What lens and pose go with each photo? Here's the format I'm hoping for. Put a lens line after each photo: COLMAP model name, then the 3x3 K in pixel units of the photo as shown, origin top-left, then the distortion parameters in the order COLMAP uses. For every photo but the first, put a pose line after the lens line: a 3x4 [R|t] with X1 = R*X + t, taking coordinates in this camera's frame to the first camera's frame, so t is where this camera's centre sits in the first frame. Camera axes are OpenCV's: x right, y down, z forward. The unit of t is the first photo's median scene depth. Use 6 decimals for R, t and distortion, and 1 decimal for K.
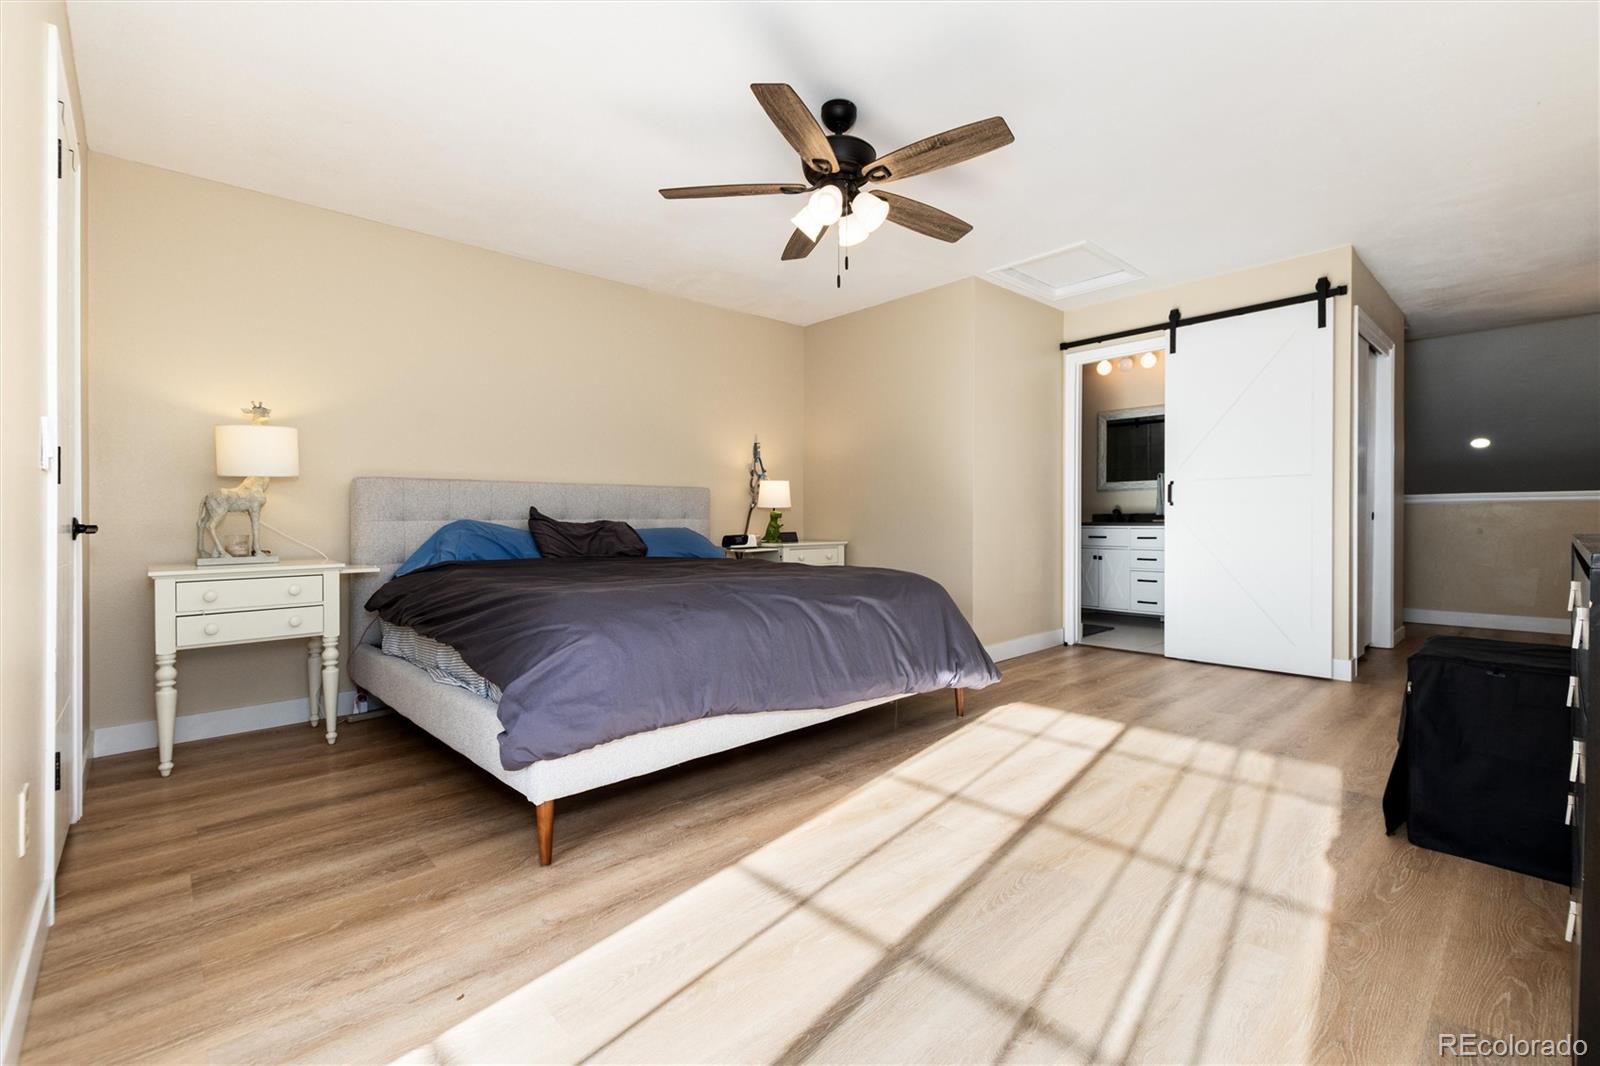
lens RADIAL K [[716.0, 0, 810.7], [0, 716.0, 528.8], [0, 0, 1]] dist [-0.003101, 0.000001]
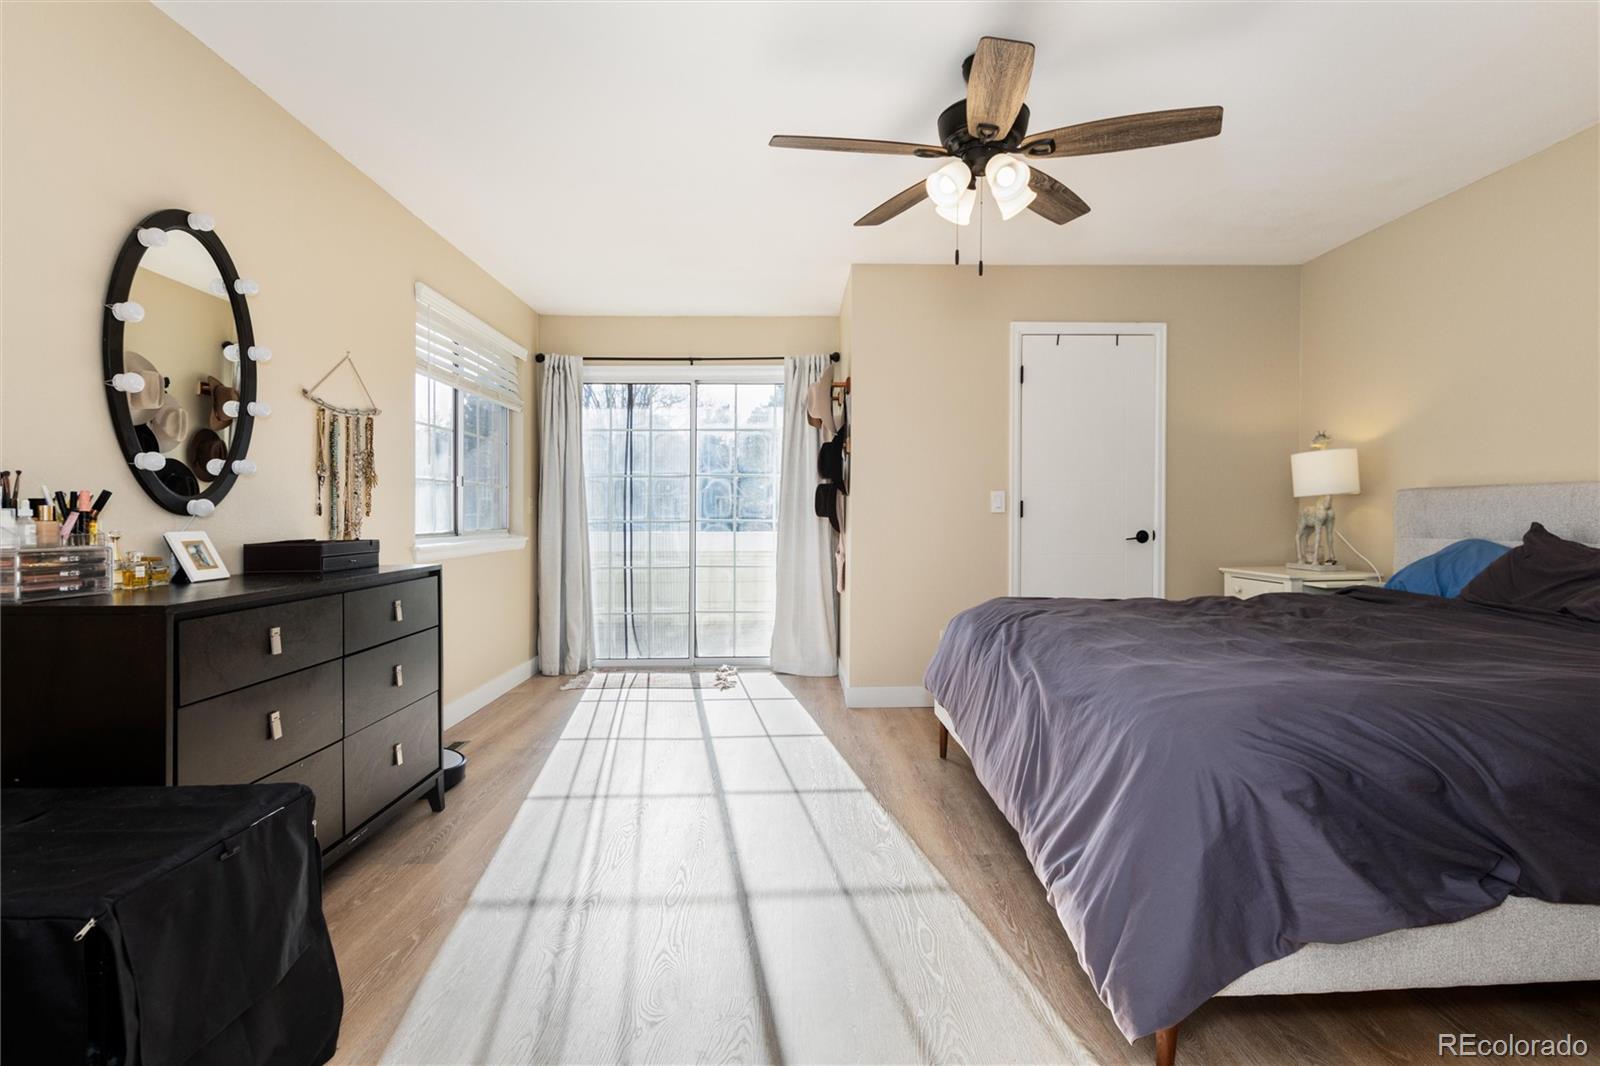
lens RADIAL K [[716.0, 0, 809.1], [0, 716.0, 523.8], [0, 0, 1]] dist [-0.003101, 0.000001]
pose [[-0.657153, 0.015220, -0.753603, 0.860724], [0.003414, 0.999846, 0.017216, -0.067964], [0.753749, 0.008741, -0.657104, 1.530027]]
